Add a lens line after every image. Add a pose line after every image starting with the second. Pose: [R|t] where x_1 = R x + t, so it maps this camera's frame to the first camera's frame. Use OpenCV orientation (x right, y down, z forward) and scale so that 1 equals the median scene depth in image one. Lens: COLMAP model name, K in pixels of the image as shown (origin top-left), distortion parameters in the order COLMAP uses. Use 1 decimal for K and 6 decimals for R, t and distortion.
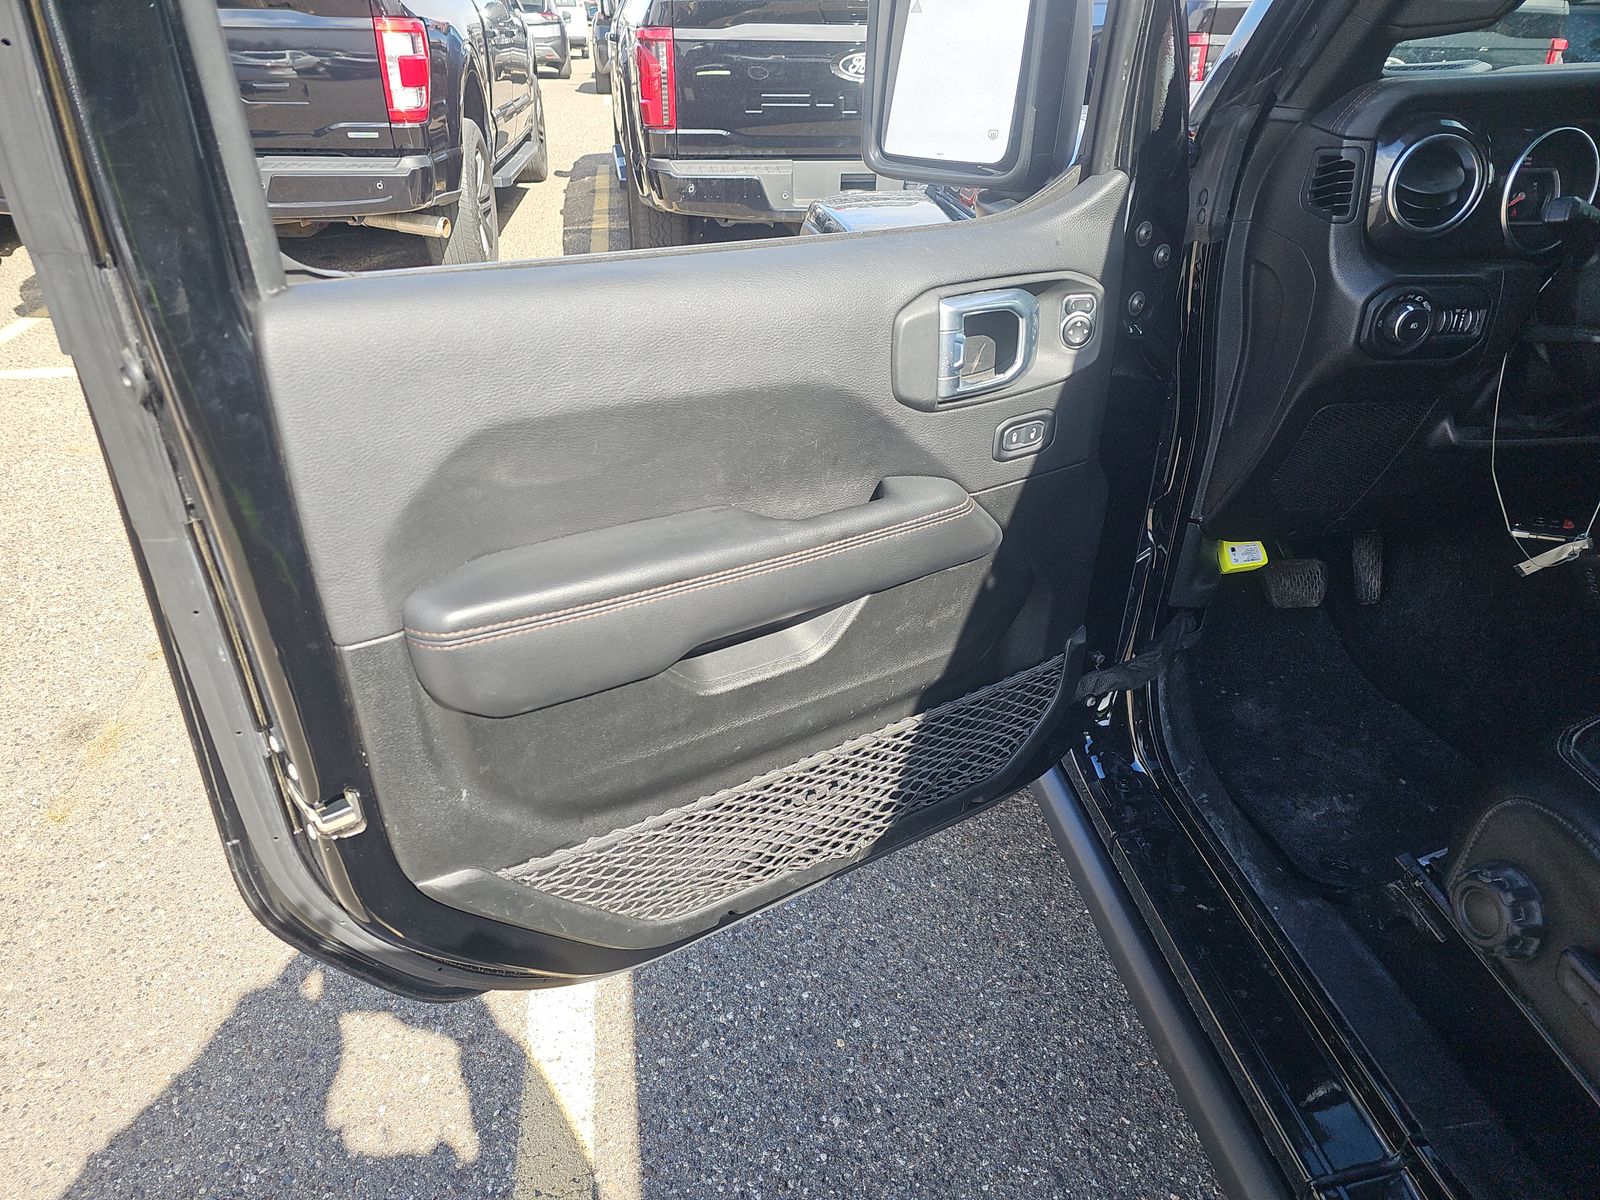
lens RADIAL K [[1058.8, 0, 800.0], [0, 1058.8, 600.0], [0, 0, 1]] dist [-0.004082, -0.003792]
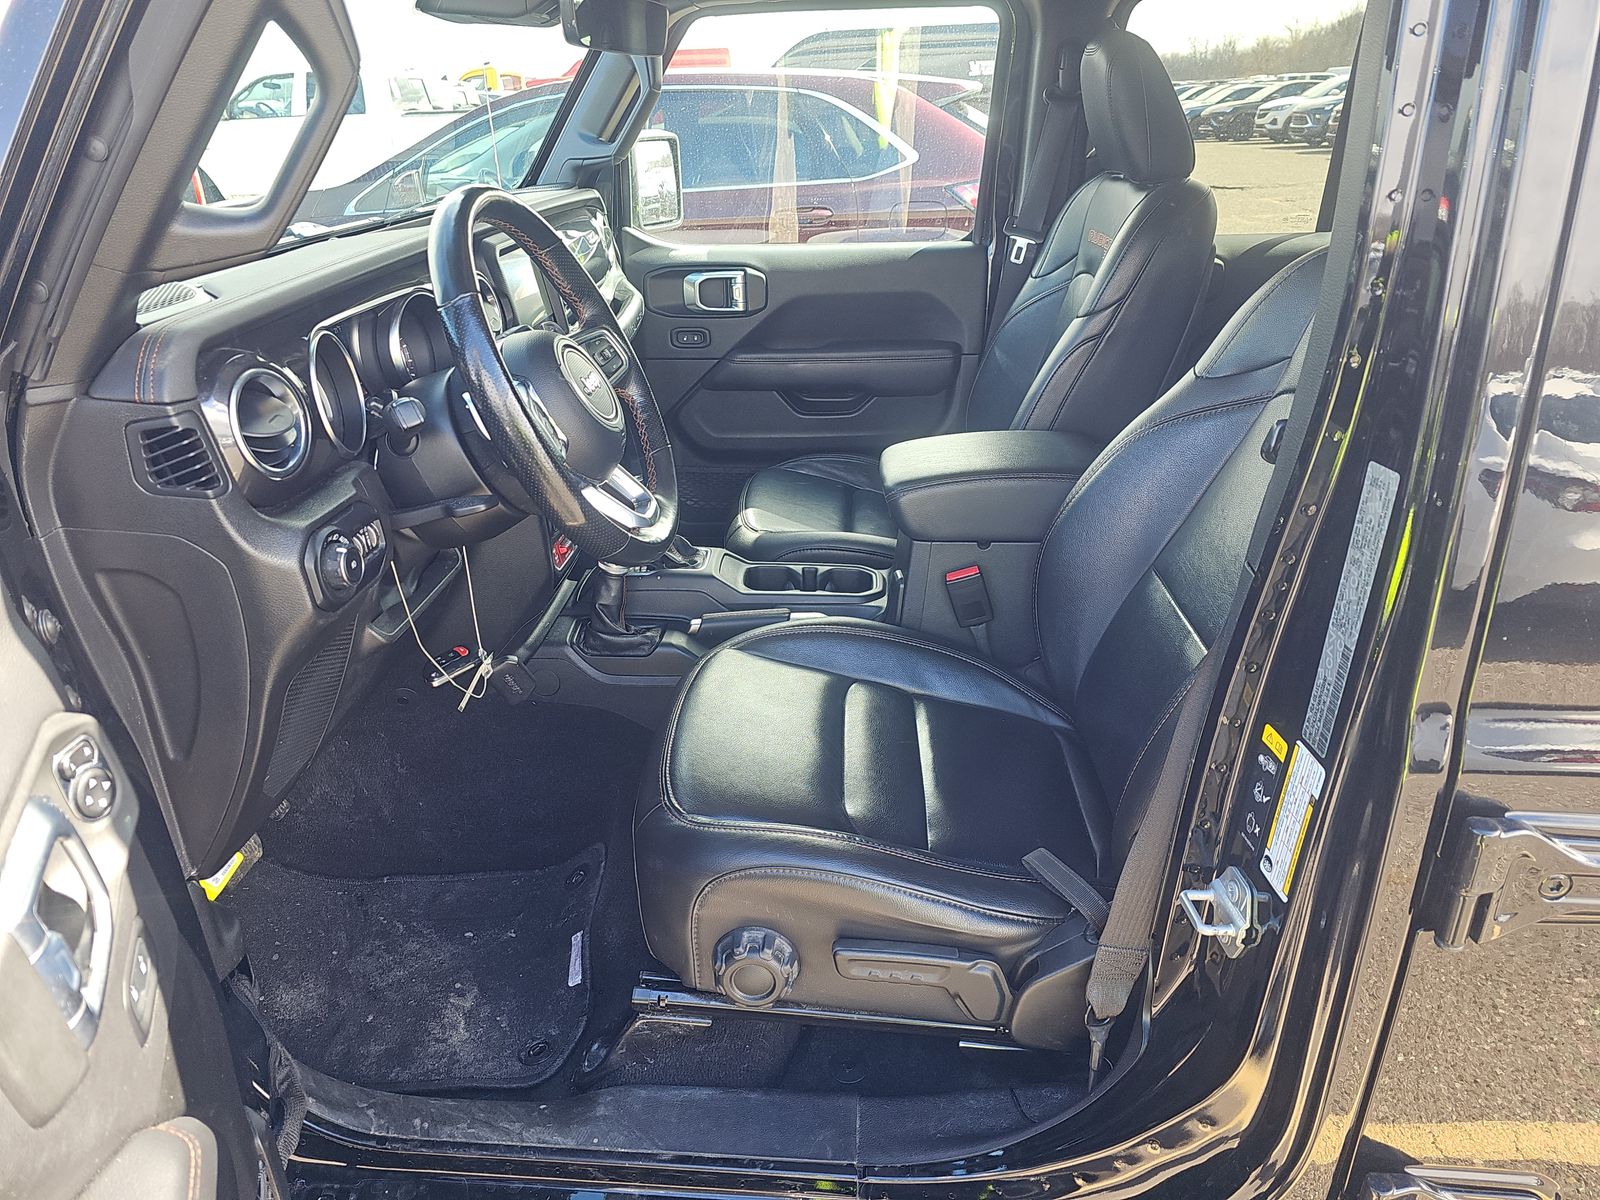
lens RADIAL K [[1041.2, 0, 800.0], [0, 1041.2, 600.0], [0, 0, 1]] dist [0.031443, -0.000374]
pose [[0.231814, -0.424114, 0.875437, -0.125352], [0.513652, 0.817627, 0.260093, -0.269252], [-0.826090, 0.389376, 0.407384, 0.328416]]
